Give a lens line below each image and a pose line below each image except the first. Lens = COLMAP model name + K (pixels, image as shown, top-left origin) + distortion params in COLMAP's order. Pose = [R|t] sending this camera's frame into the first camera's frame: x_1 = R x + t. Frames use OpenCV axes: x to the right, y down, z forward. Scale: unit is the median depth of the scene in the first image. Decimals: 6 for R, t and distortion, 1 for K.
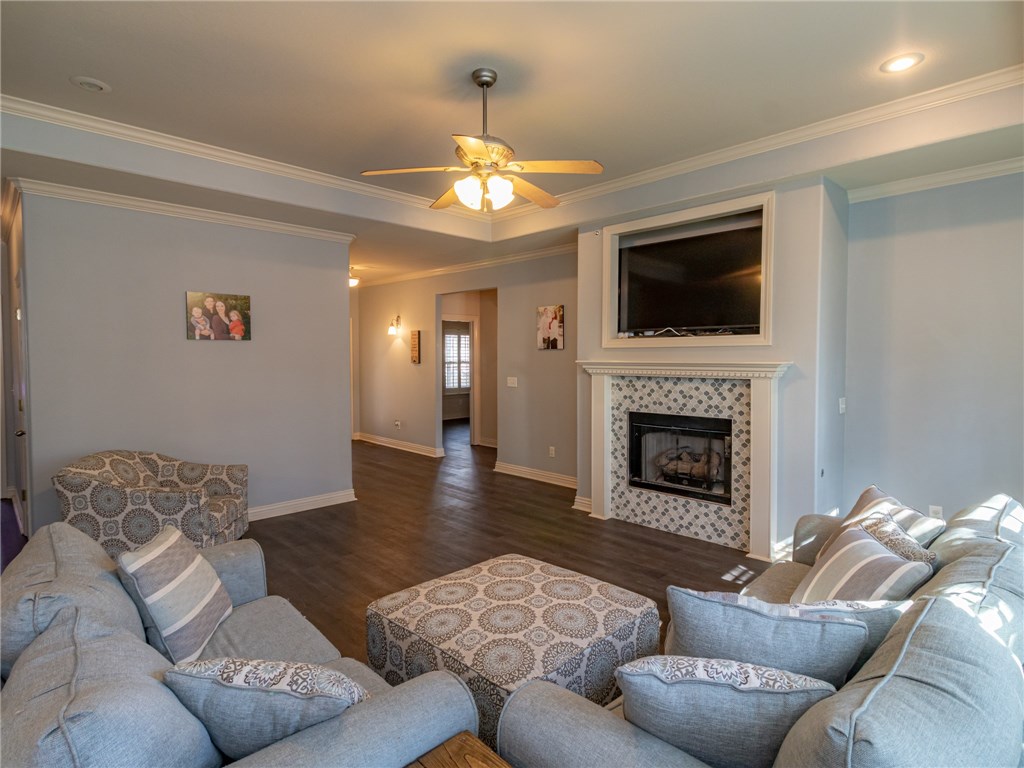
lens RADIAL K [[551.2, 0, 523.1], [0, 551.2, 363.0], [0, 0, 1]] dist [-0.000761, 0.000374]
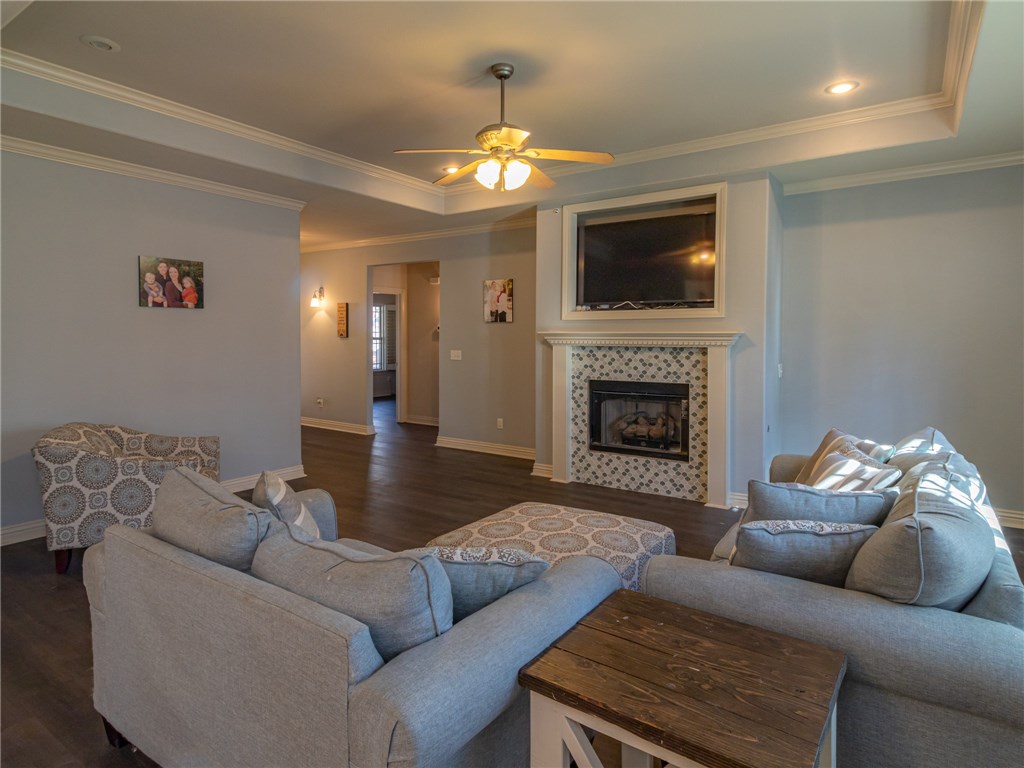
lens RADIAL K [[597.9, 0, 498.0], [0, 597.9, 331.9], [0, 0, 1]] dist [0.013534, -0.021098]
pose [[0.985773, 0.005978, 0.167978, -0.195145], [-0.002687, 0.999800, -0.019811, 0.020936], [-0.168063, 0.019078, 0.985592, -0.121619]]
